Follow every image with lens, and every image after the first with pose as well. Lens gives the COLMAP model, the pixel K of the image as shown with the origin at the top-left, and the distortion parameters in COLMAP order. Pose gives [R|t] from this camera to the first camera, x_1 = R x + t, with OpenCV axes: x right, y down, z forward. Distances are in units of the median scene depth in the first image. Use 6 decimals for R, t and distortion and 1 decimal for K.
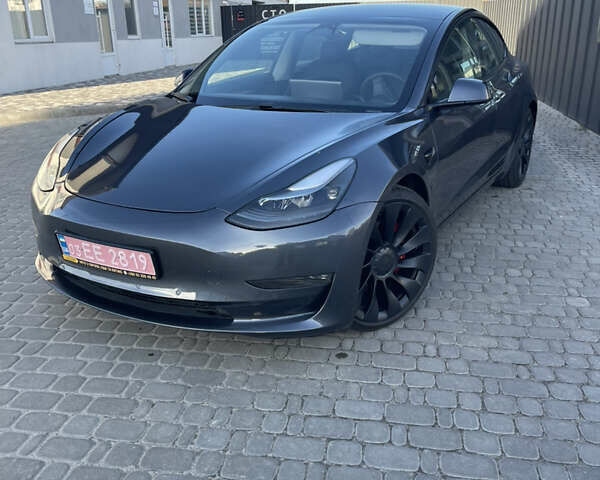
lens RADIAL K [[603.4, 0, 301.6], [0, 603.4, 241.1], [0, 0, 1]] dist [0.033697, -0.001499]
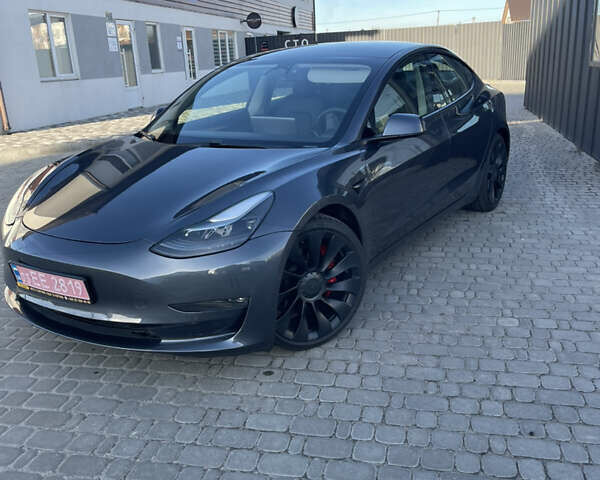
lens RADIAL K [[603.2, 0, 302.9], [0, 603.2, 238.3], [0, 0, 1]] dist [0.037682, -0.010629]
pose [[0.998216, -0.014051, -0.058030, 0.190704], [0.011553, 0.999002, -0.043151, -0.003876], [0.058579, 0.042404, 0.997382, -0.083335]]
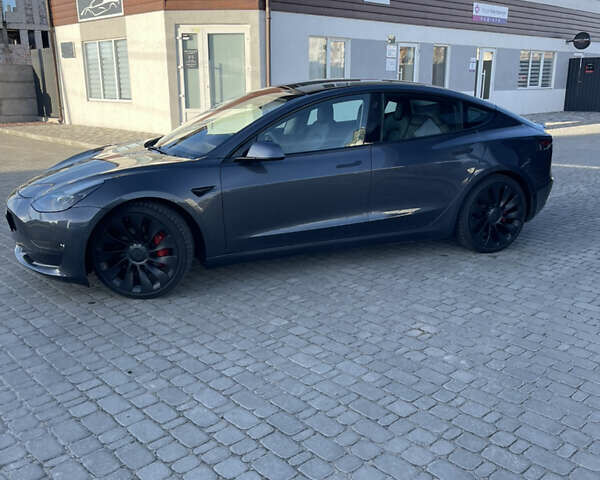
lens RADIAL K [[603.2, 0, 302.9], [0, 603.2, 238.3], [0, 0, 1]] dist [0.037682, -0.010629]
pose [[0.794178, 0.169181, -0.583660, 1.387610], [-0.212332, 0.977181, -0.005670, -0.084320], [0.569382, 0.128432, 0.811978, -0.002580]]
